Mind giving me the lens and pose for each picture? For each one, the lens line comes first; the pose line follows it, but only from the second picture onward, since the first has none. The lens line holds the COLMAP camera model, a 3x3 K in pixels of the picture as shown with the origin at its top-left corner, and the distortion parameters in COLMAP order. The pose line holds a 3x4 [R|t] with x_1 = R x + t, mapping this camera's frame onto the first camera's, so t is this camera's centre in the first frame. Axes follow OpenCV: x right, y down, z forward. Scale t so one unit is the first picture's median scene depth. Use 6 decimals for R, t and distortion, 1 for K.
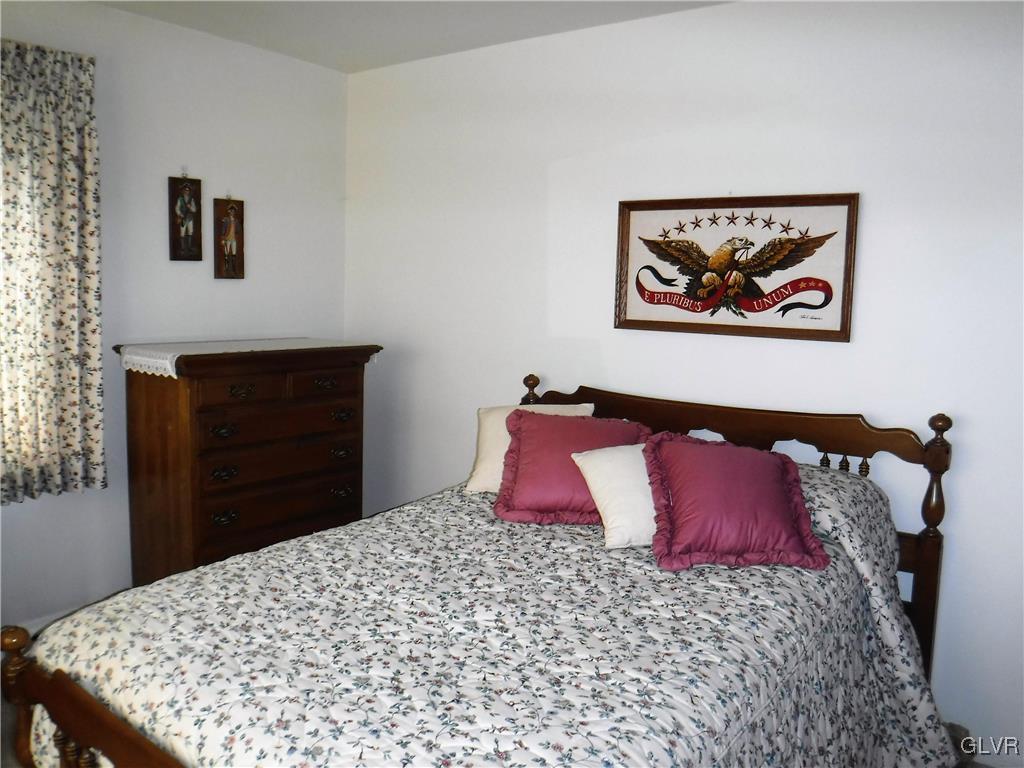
lens RADIAL K [[835.9, 0, 489.2], [0, 835.9, 386.3], [0, 0, 1]] dist [-0.102284, 0.048467]
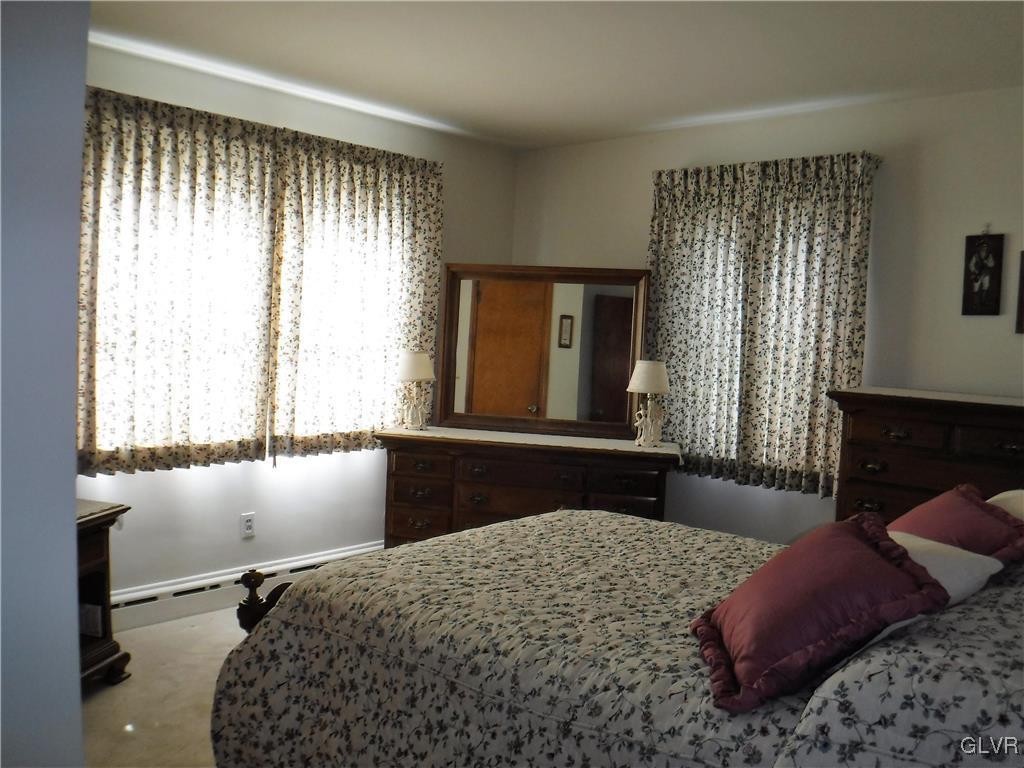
lens RADIAL K [[835.9, 0, 489.2], [0, 835.9, 386.3], [0, 0, 1]] dist [-0.102284, 0.048467]
pose [[-0.123245, 0.041304, -0.991516, 0.706361], [-0.155188, 0.986039, 0.060366, -0.034062], [0.980167, 0.161312, -0.115114, 0.548255]]
